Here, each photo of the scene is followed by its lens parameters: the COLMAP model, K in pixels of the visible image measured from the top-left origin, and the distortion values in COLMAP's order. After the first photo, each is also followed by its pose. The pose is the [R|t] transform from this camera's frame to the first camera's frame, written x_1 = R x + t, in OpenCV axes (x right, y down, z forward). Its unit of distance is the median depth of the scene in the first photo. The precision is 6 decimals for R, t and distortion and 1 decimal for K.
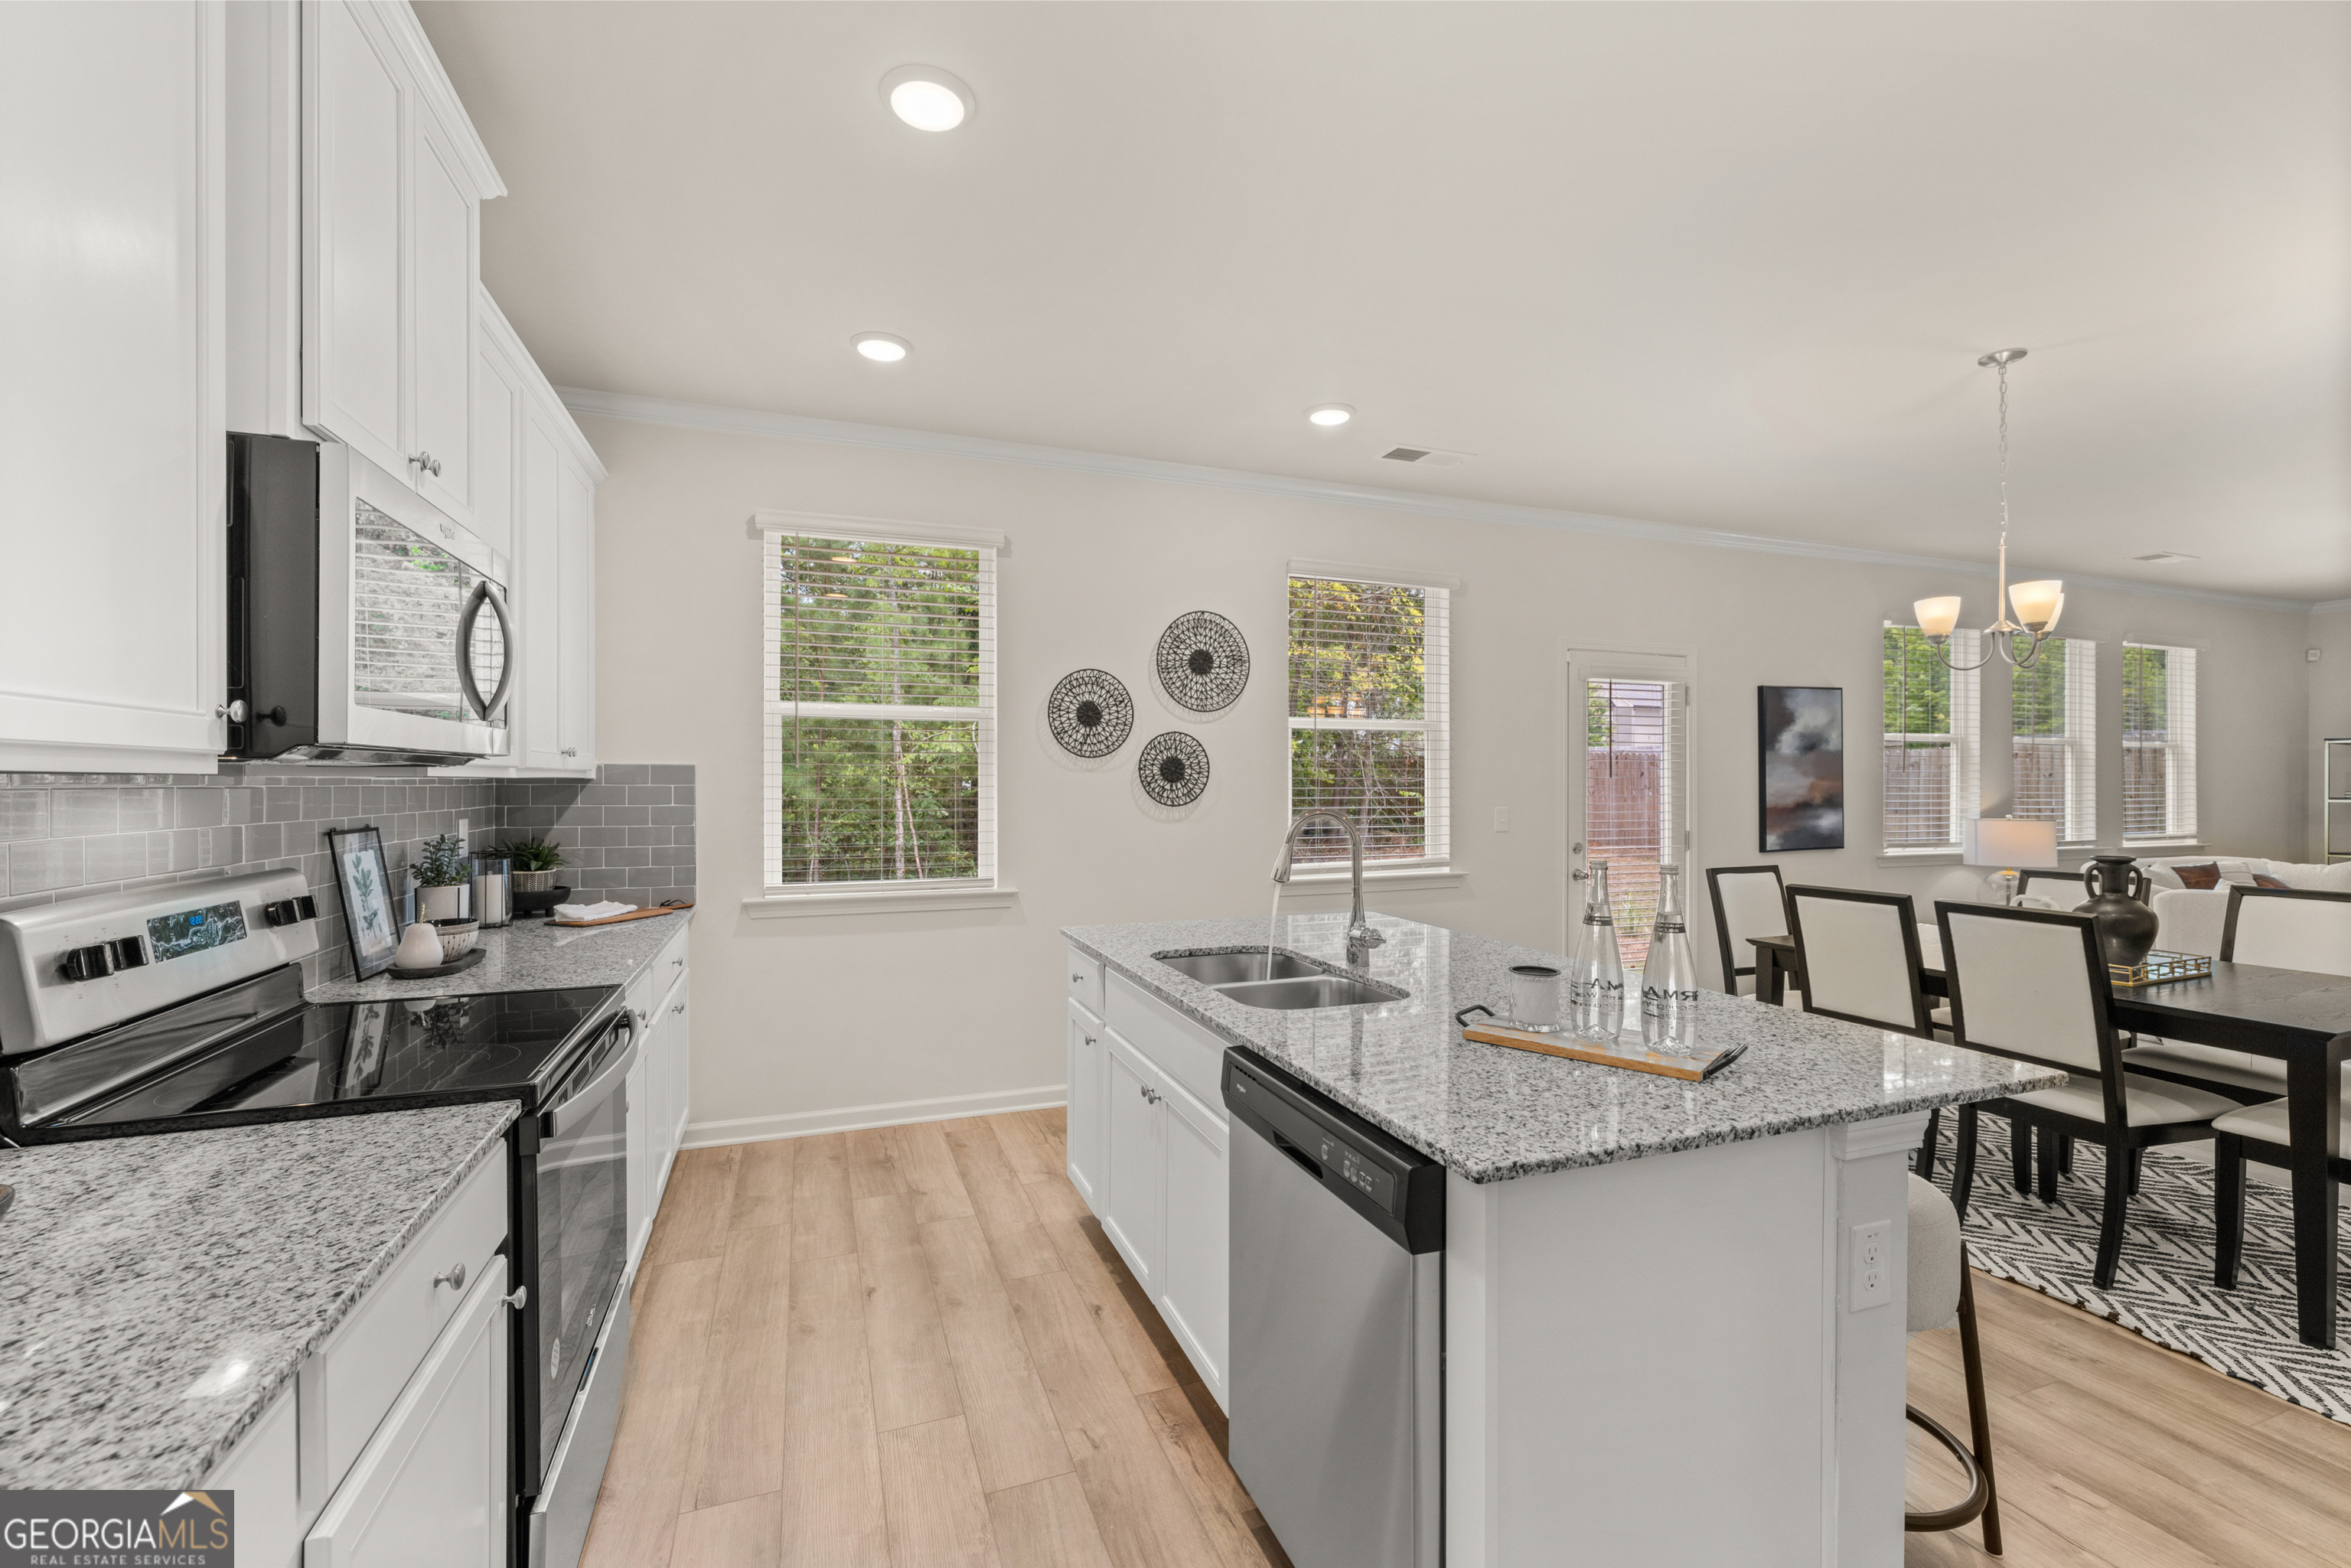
lens RADIAL K [[979.8, 0, 1181.0], [0, 979.8, 786.6], [0, 0, 1]] dist [-0.001411, 0.000141]
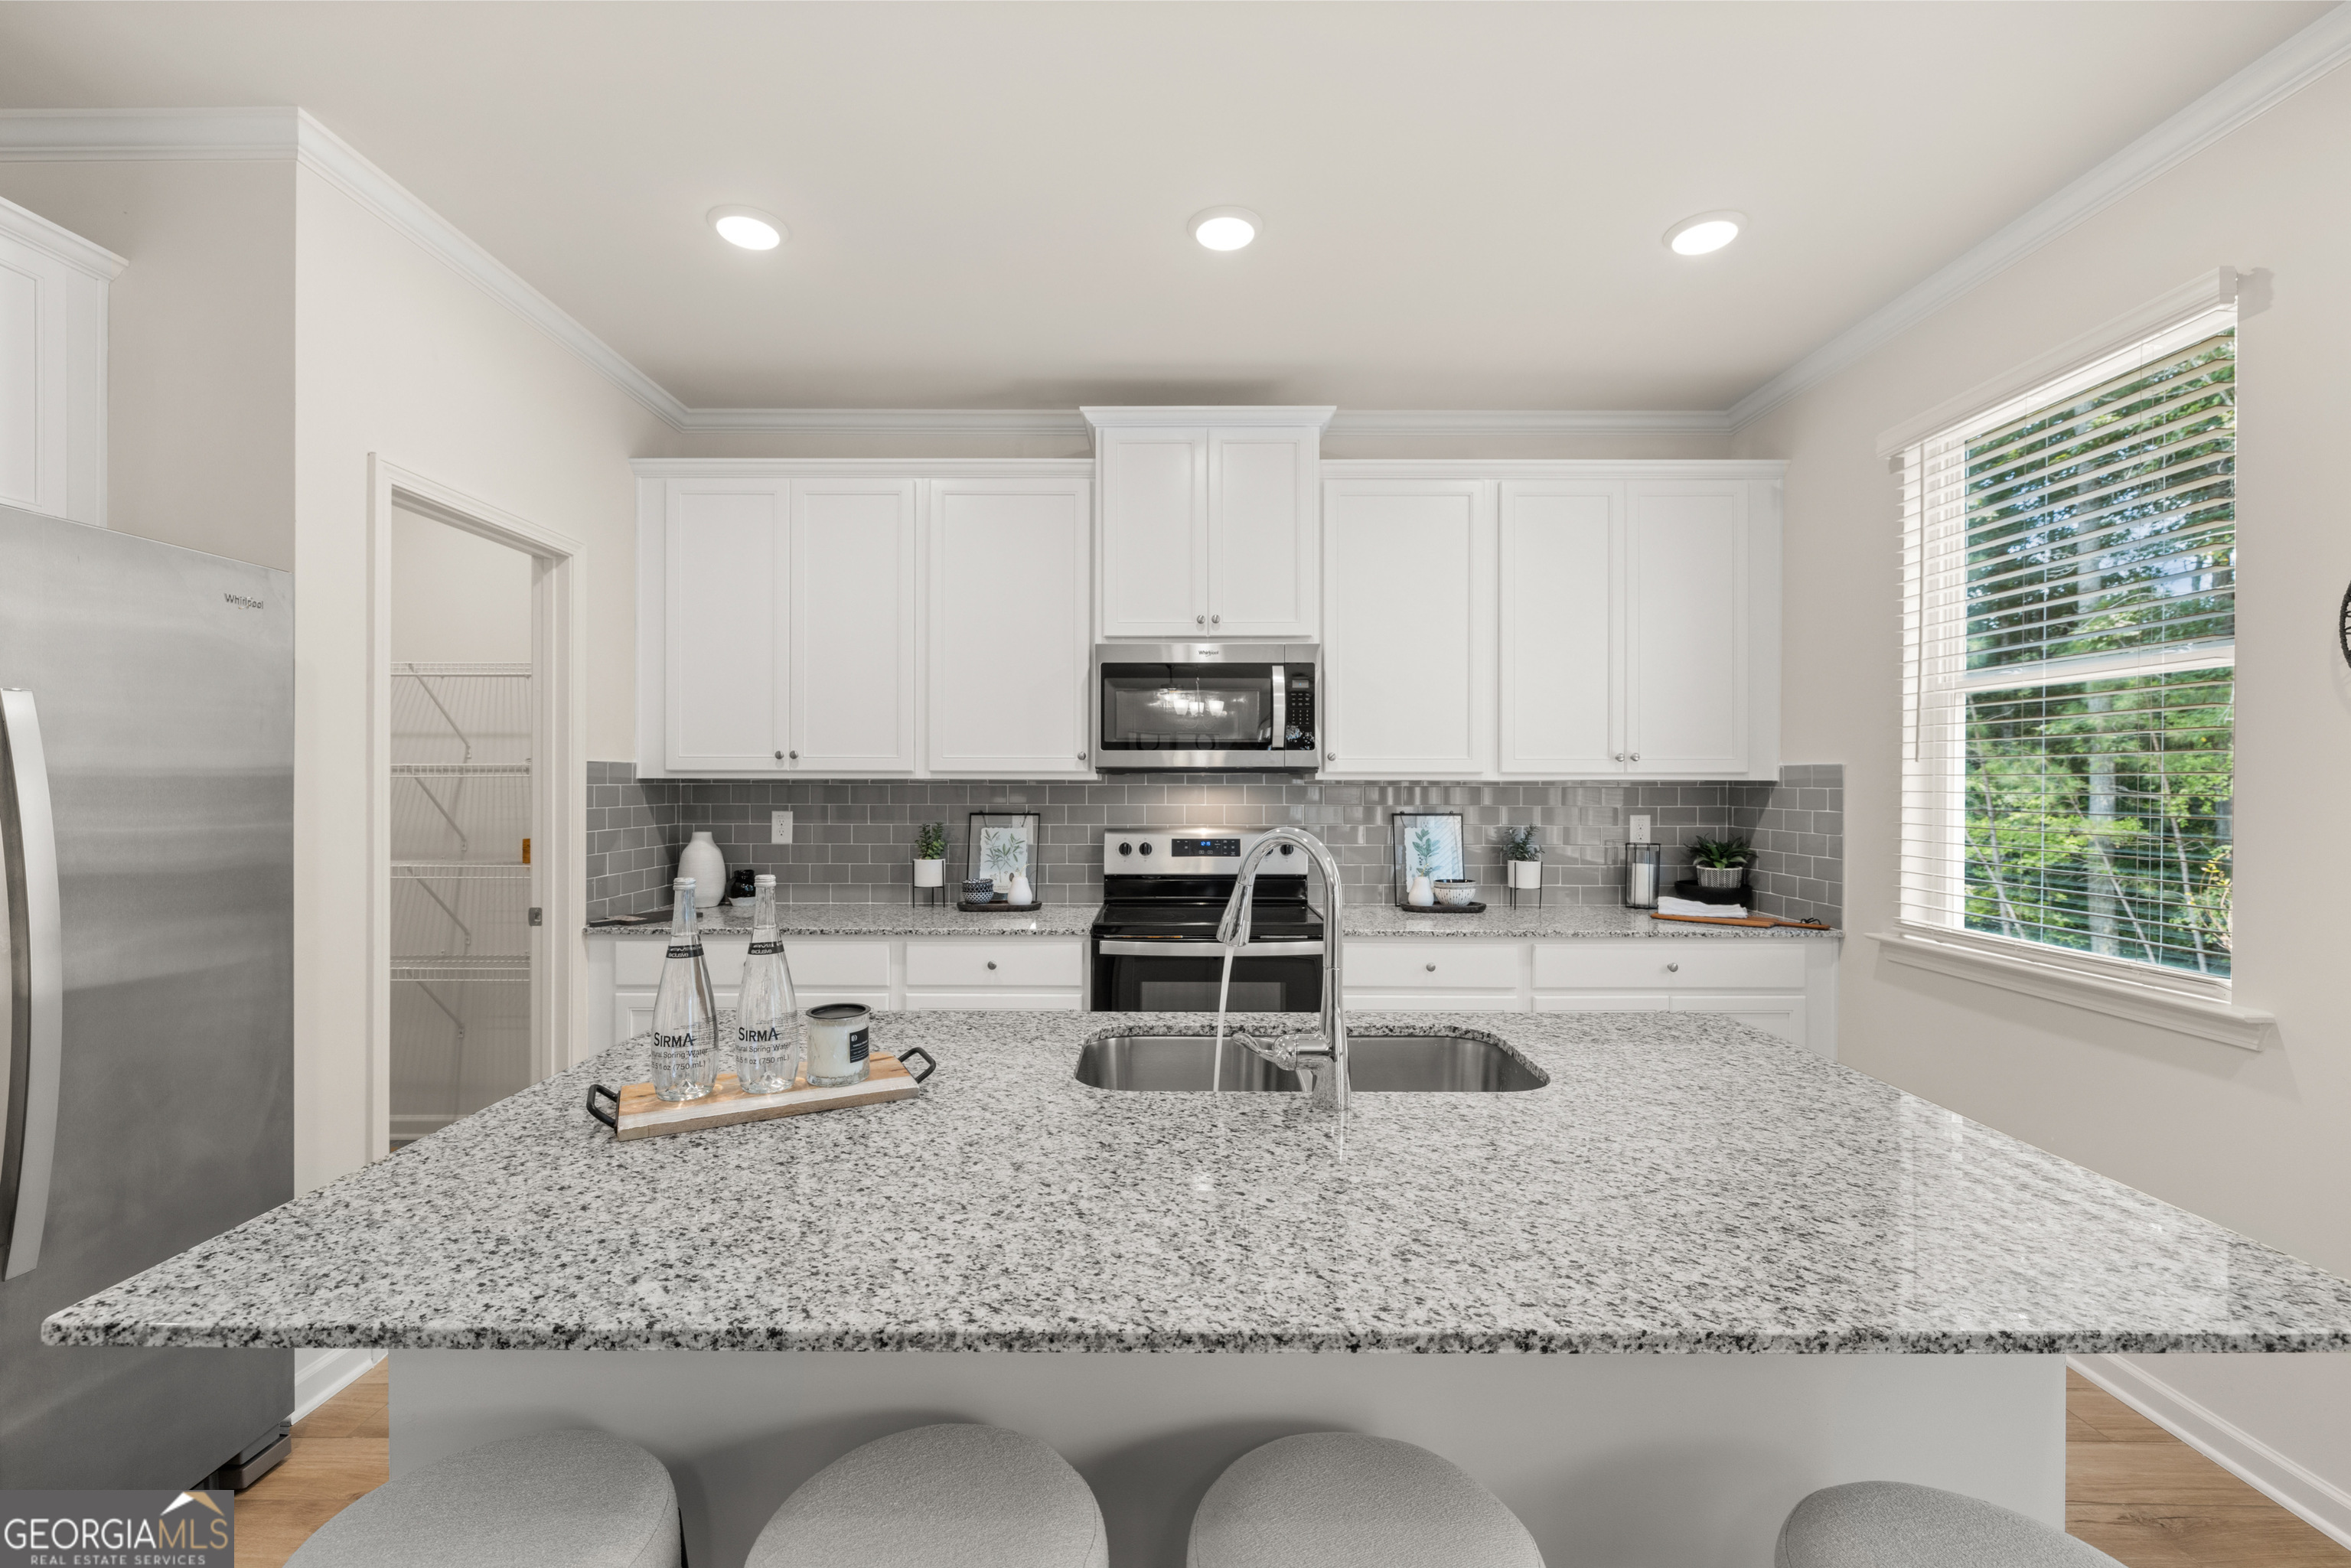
lens RADIAL K [[979.8, 0, 1165.8], [0, 979.8, 780.4], [0, 0, 1]] dist [-0.001411, 0.000141]
pose [[-0.359167, -0.007806, -0.933241, 0.509433], [0.004998, 0.999935, -0.010287, -0.001584], [0.933260, -0.008359, -0.359105, 0.759296]]
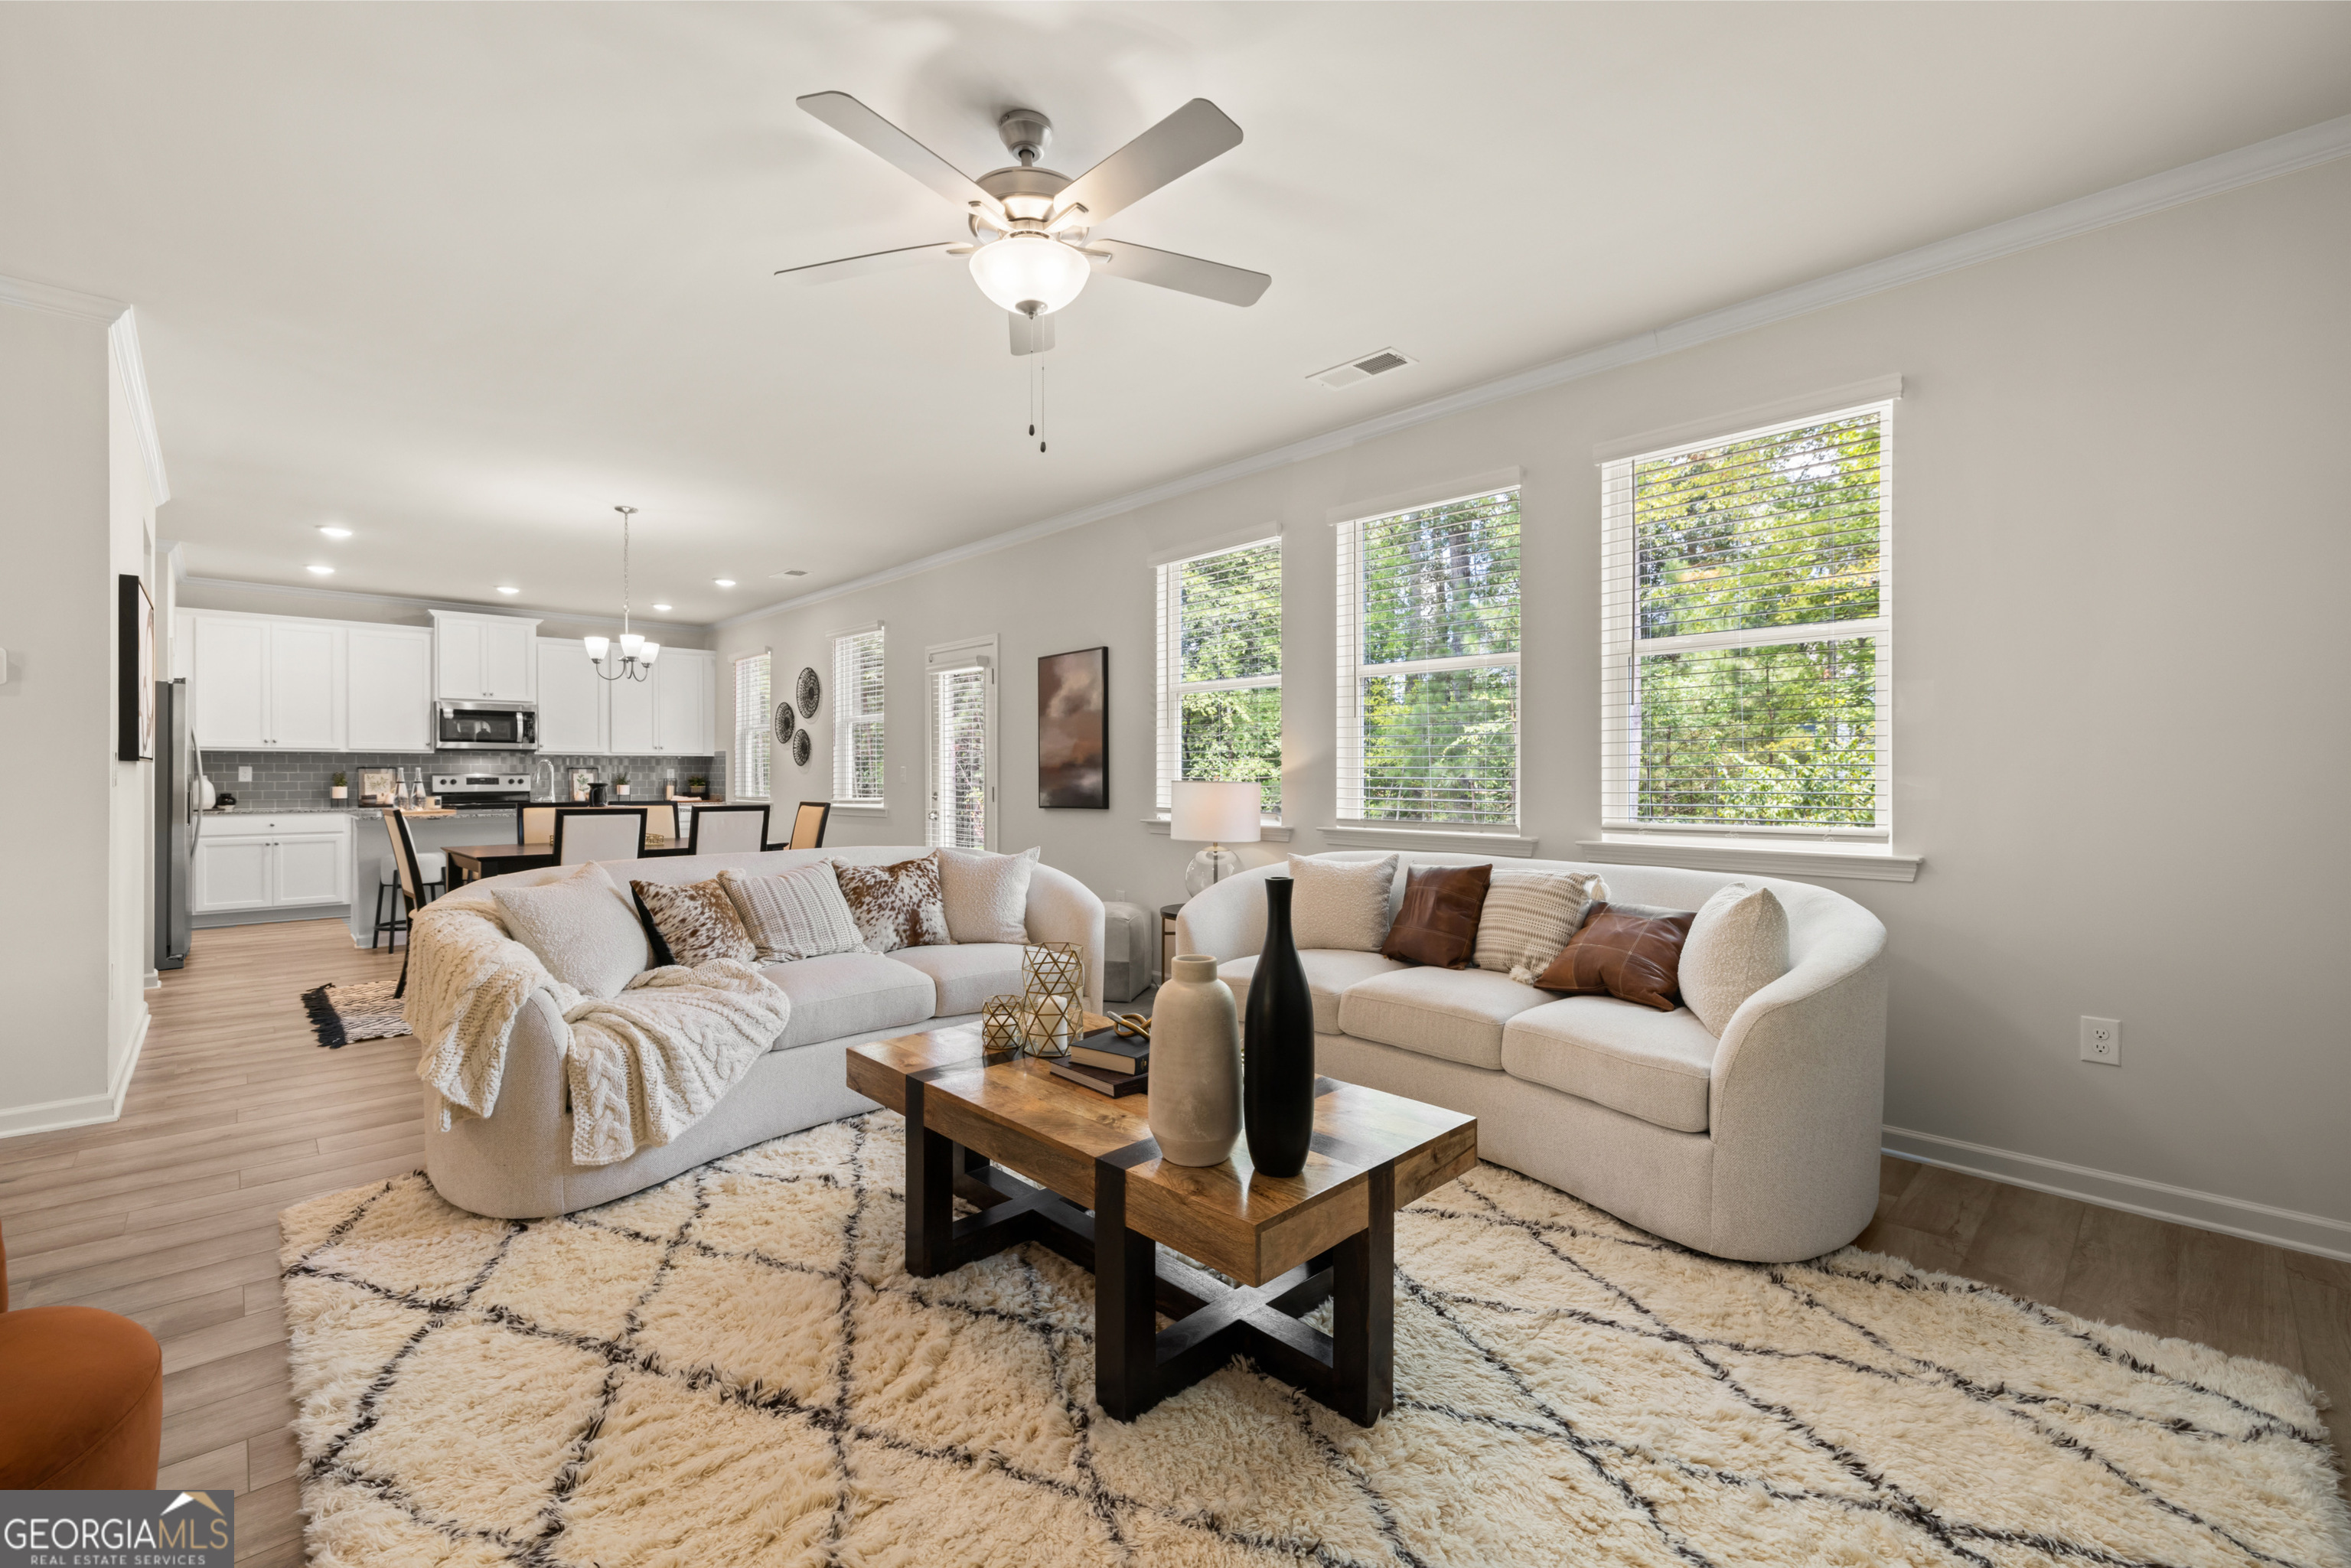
lens RADIAL K [[979.8, 0, 1180.9], [0, 979.8, 778.9], [0, 0, 1]] dist [-0.001411, 0.000141]
pose [[0.391419, 0.006131, -0.920192, 2.603861], [0.005737, 0.999942, 0.009102, 0.039325], [0.920195, -0.008842, 0.391361, 1.108453]]
